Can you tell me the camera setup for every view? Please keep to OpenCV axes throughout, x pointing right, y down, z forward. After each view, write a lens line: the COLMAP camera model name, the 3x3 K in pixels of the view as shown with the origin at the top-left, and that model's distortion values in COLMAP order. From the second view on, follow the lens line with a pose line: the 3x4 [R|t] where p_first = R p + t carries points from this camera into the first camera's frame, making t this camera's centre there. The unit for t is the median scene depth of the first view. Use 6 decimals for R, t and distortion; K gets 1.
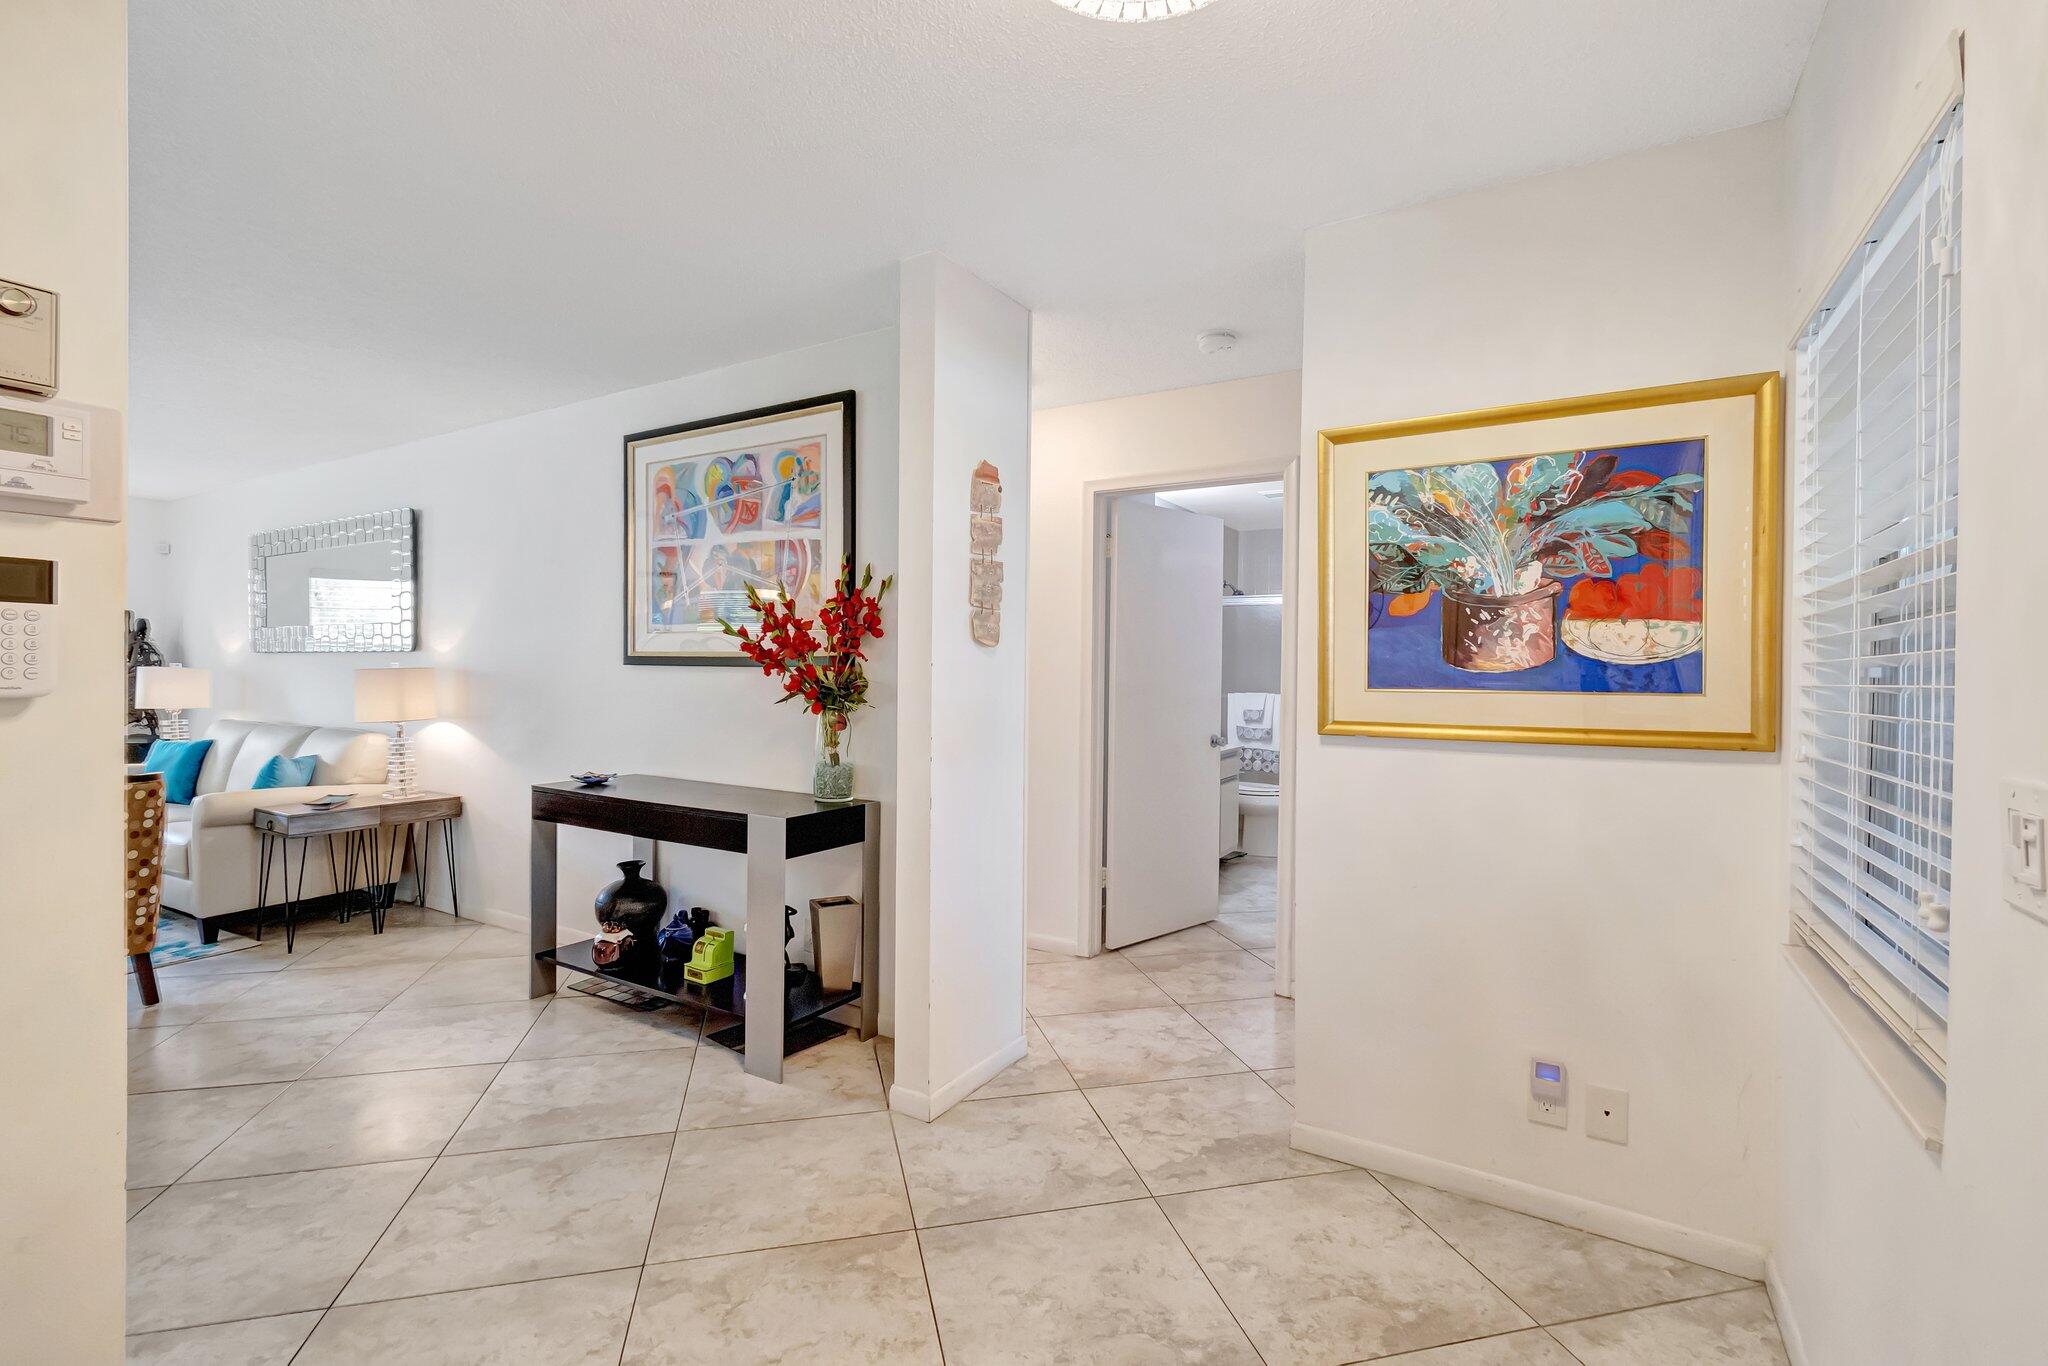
lens RADIAL K [[915.7, 0, 1005.7], [0, 915.7, 677.6], [0, 0, 1]] dist [-0.000593, -0.001221]
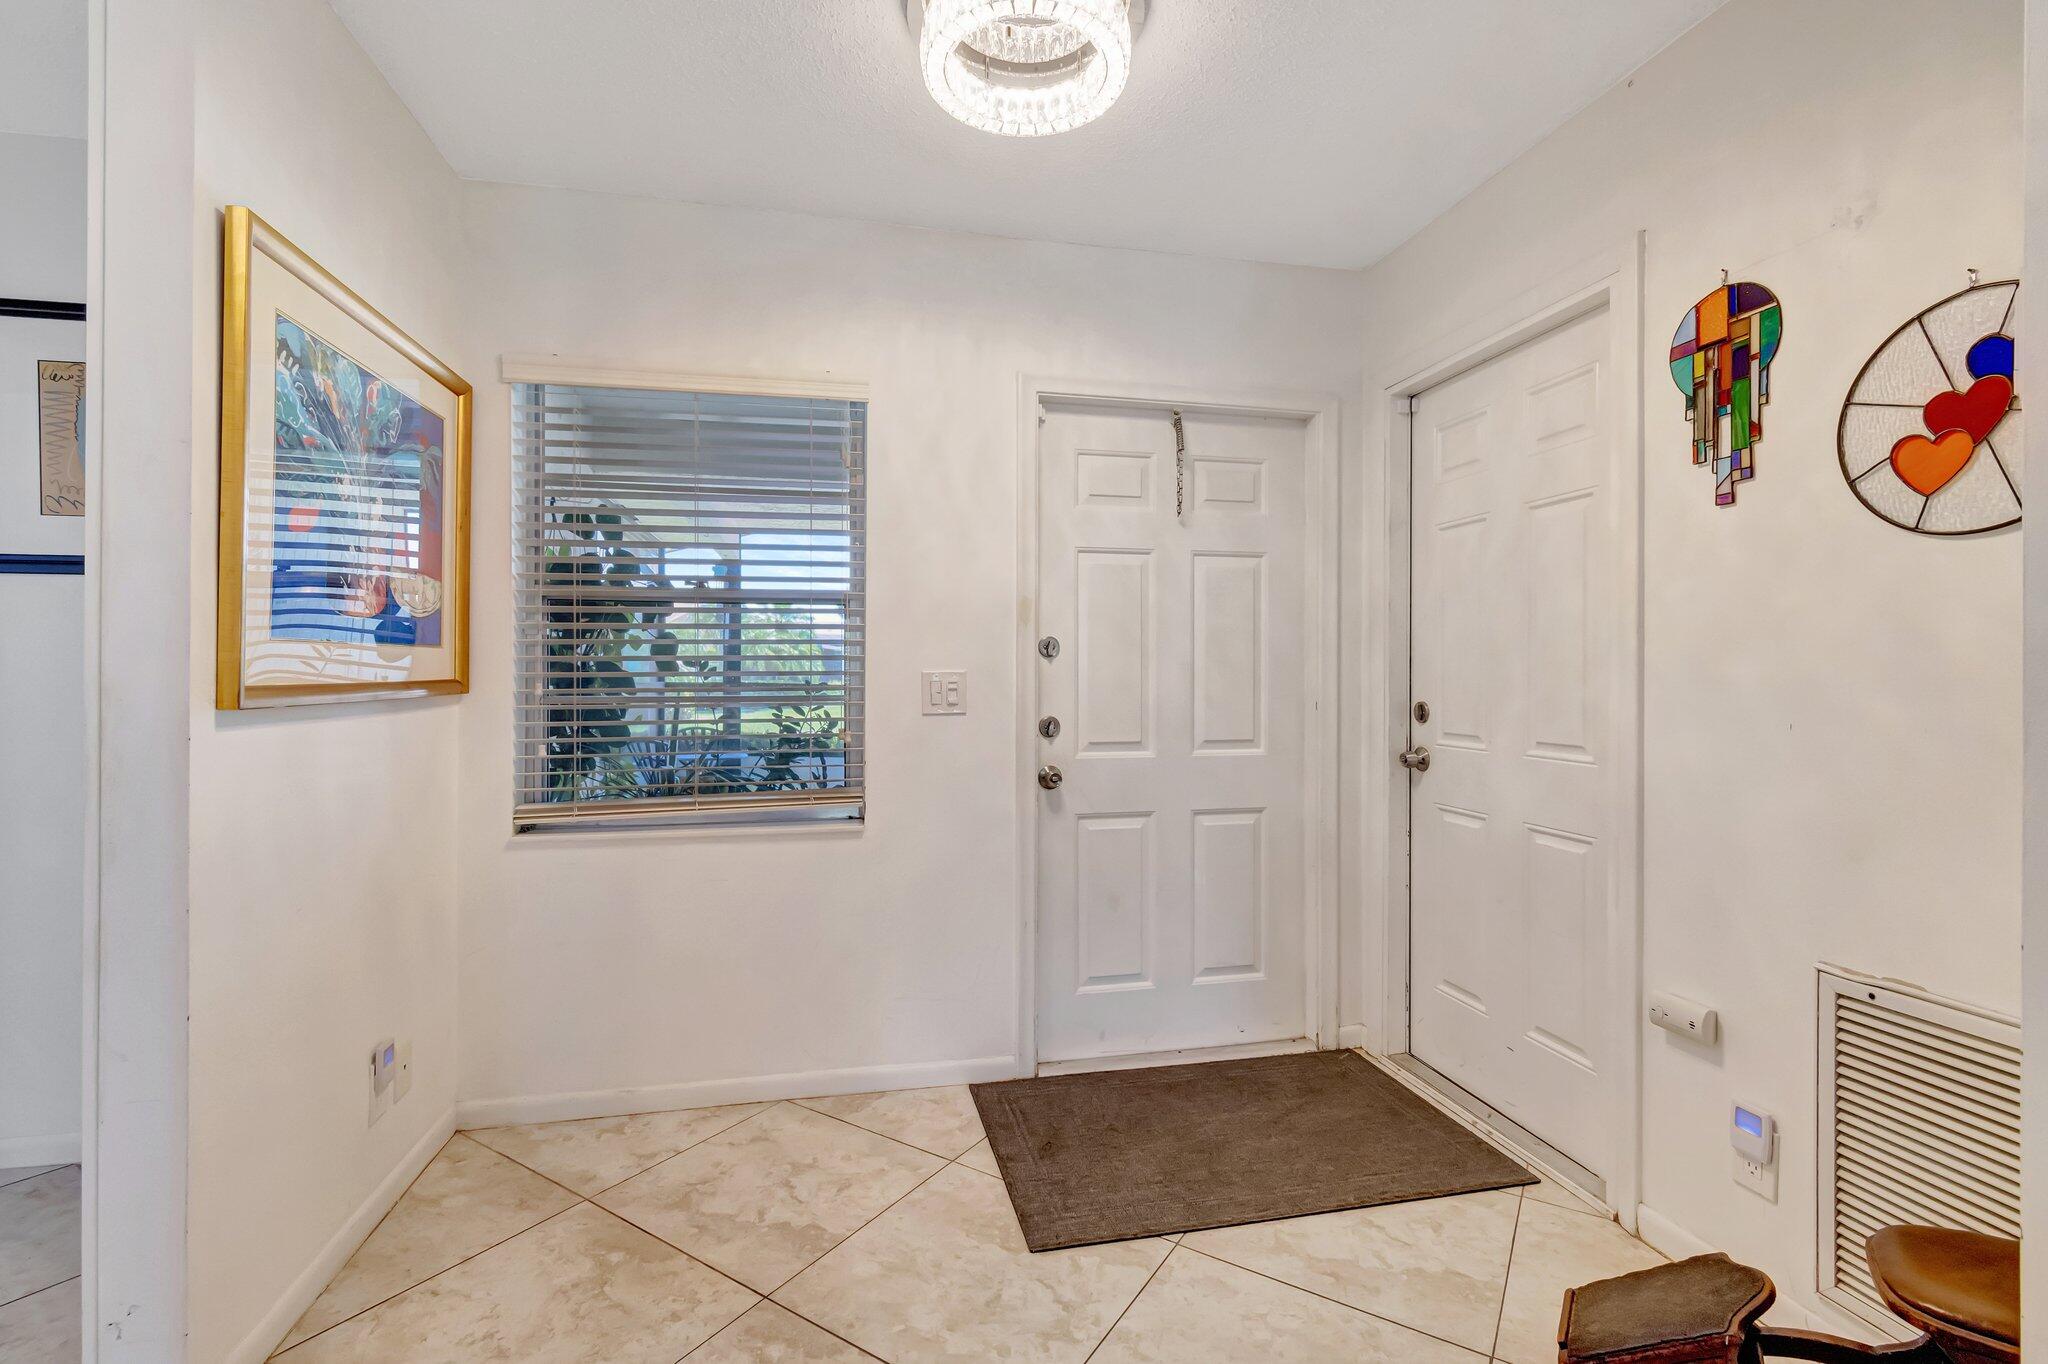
lens RADIAL K [[915.7, 0, 1005.7], [0, 915.7, 676.6], [0, 0, 1]] dist [-0.000593, -0.001221]
pose [[-0.693106, -0.010542, 0.720759, -0.550976], [-0.006824, 0.999944, 0.008063, 0.041325], [-0.720803, 0.000670, -0.693139, 1.314655]]
